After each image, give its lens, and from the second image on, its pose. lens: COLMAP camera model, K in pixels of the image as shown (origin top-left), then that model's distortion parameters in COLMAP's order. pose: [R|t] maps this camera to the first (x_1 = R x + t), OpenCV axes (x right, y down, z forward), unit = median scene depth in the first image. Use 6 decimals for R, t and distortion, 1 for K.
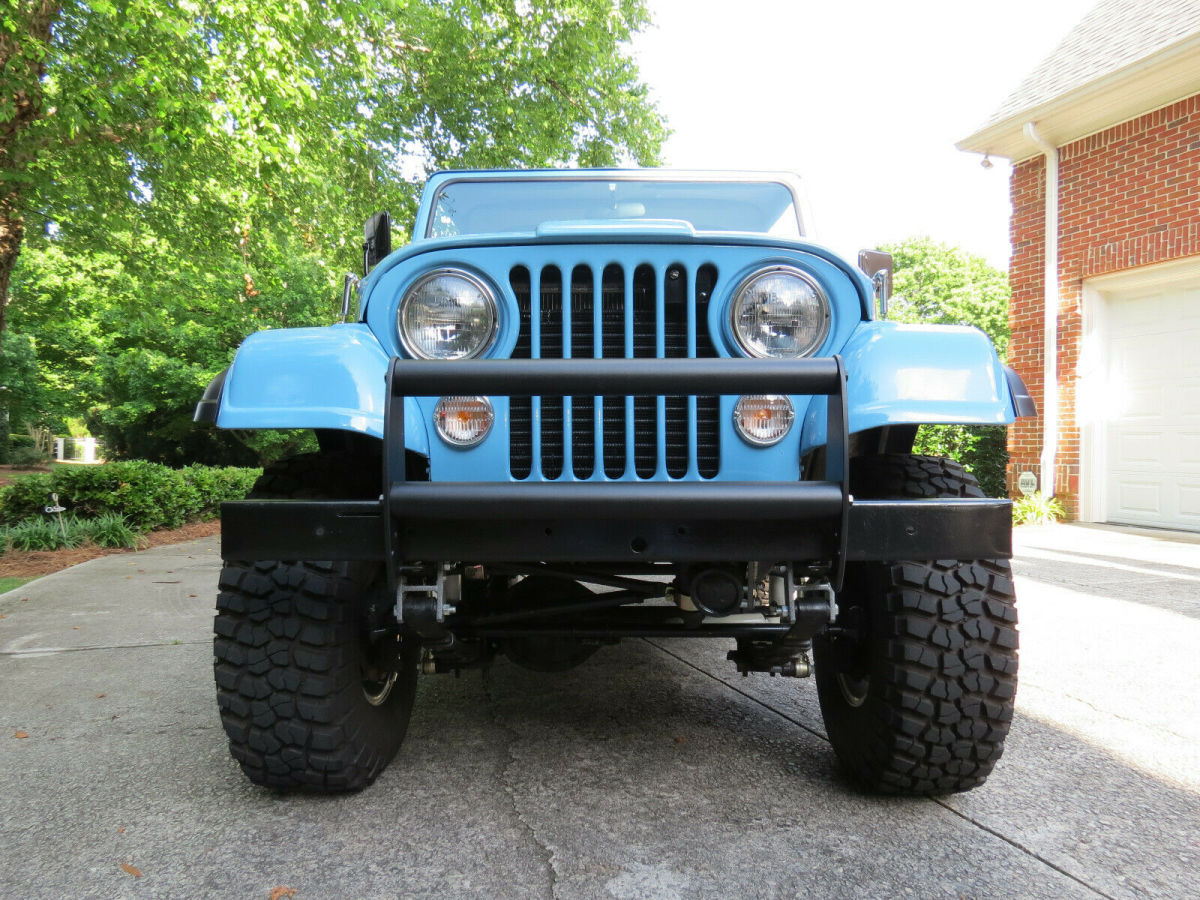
lens RADIAL K [[857.1, 0, 604.3], [0, 857.1, 448.4], [0, 0, 1]] dist [-0.016151, 0.000509]
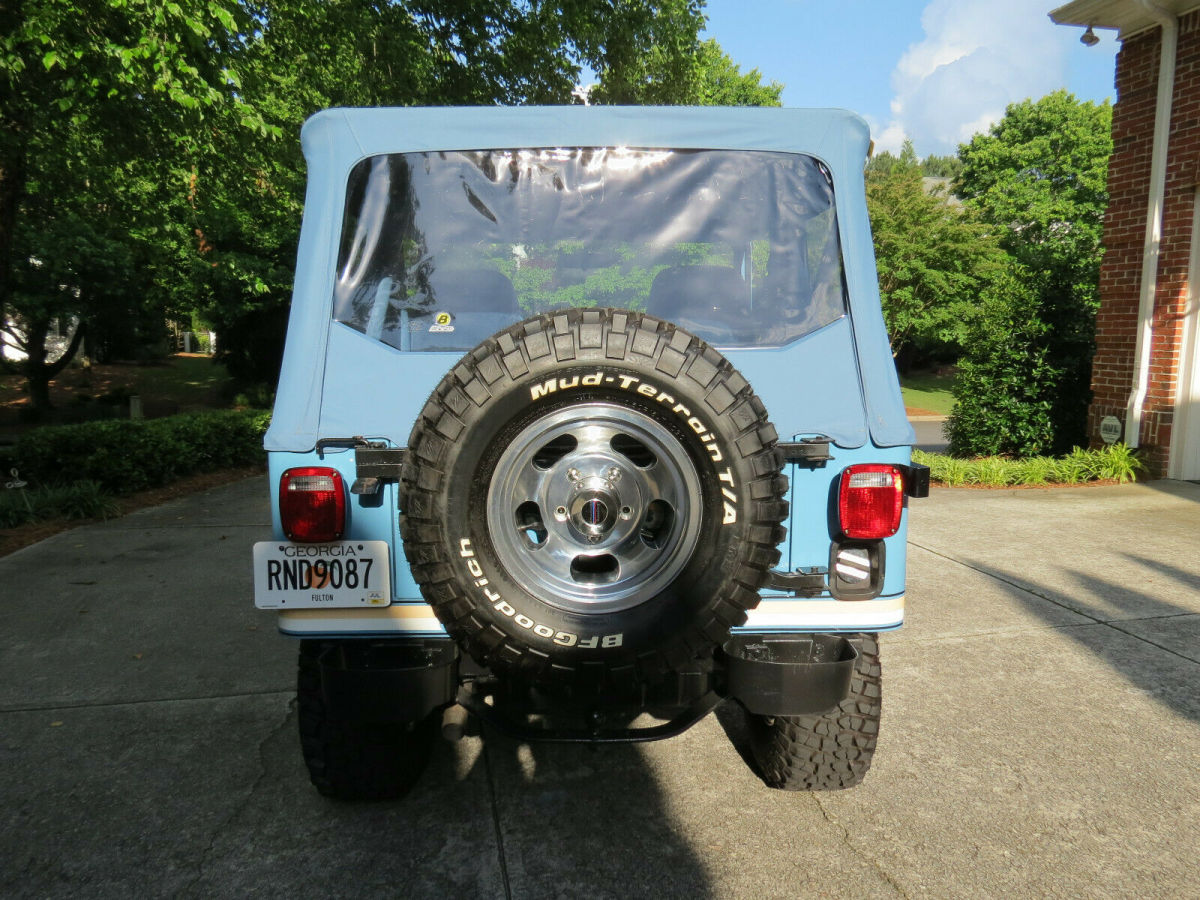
lens RADIAL K [[857.1, 0, 595.4], [0, 857.1, 446.7], [0, 0, 1]] dist [-0.016151, 0.000509]
pose [[0.989705, 0.010857, -0.142712, 0.119227], [0.008731, 0.990682, 0.135914, -0.072368], [0.142858, -0.135761, 0.980388, 0.092029]]
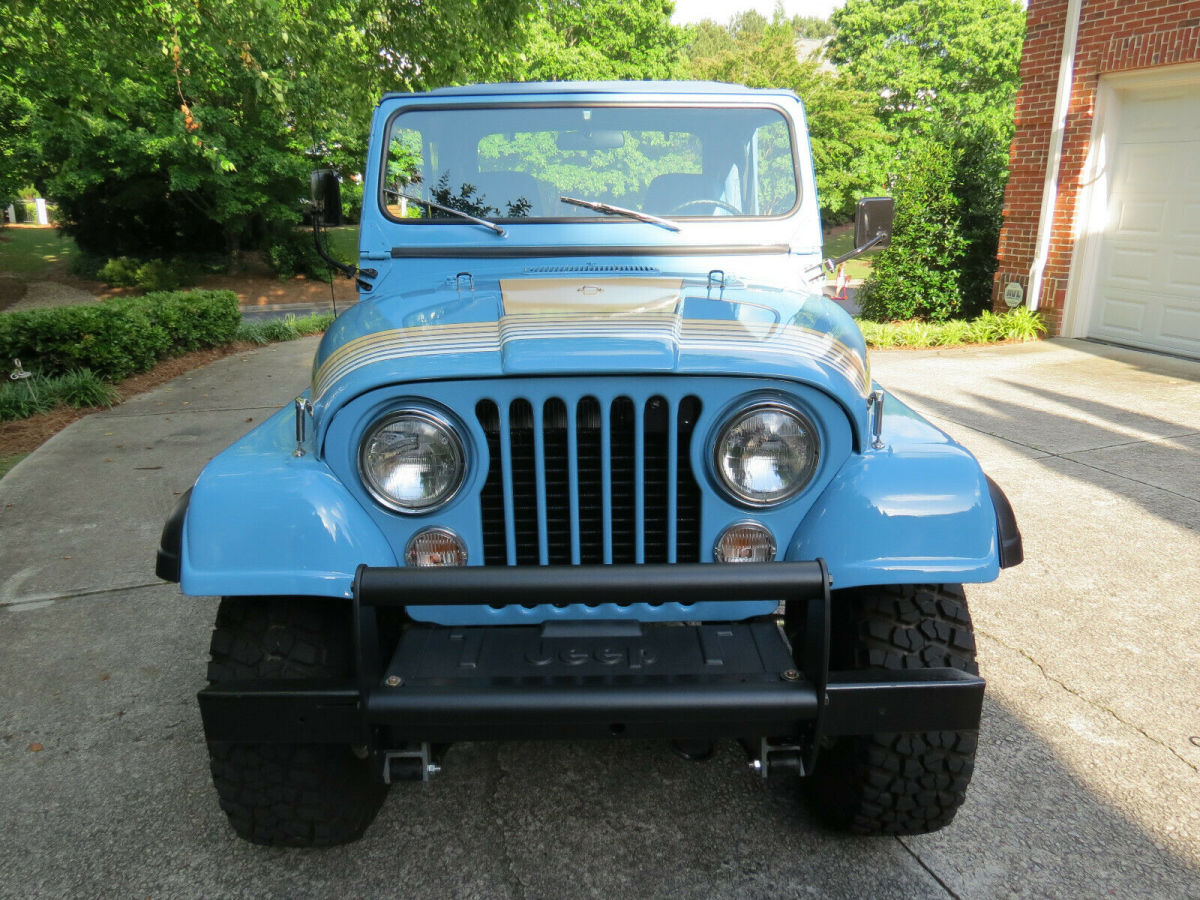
lens RADIAL K [[857.1, 0, 602.5], [0, 857.1, 445.0], [0, 0, 1]] dist [-0.016151, 0.000509]
pose [[0.999709, -0.015451, 0.018513, 0.001622], [0.009592, 0.959188, 0.282605, -0.086376], [-0.022124, -0.282345, 0.959058, 0.020519]]
